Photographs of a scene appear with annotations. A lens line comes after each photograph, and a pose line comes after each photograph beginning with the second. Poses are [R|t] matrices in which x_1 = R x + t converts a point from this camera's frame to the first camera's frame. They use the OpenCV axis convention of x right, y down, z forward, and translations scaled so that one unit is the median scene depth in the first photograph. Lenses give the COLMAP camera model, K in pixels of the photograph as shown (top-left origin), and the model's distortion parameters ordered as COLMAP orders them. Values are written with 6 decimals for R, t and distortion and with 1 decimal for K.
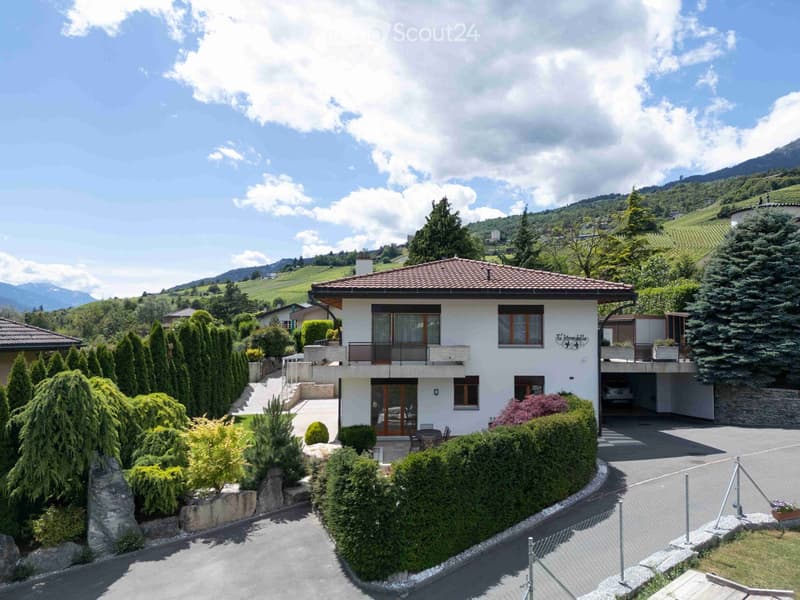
lens RADIAL K [[588.4, 0, 403.4], [0, 588.4, 306.3], [0, 0, 1]] dist [0.058948, -0.056463]
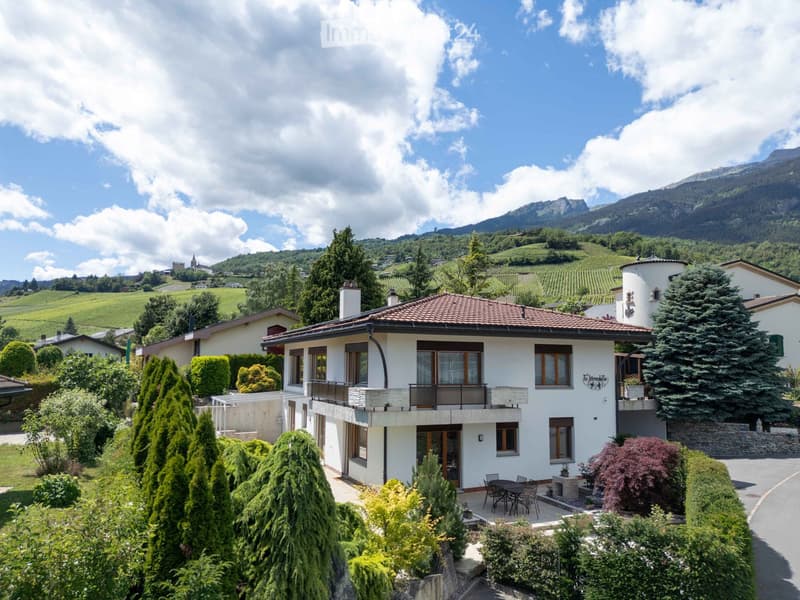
lens RADIAL K [[588.4, 0, 396.9], [0, 588.4, 306.0], [0, 0, 1]] dist [0.058948, -0.056463]
pose [[0.929055, 0.041564, 0.367599, -0.381555], [-0.019651, 0.997810, -0.063156, 0.000927], [-0.369419, 0.051452, 0.927837, 0.173629]]
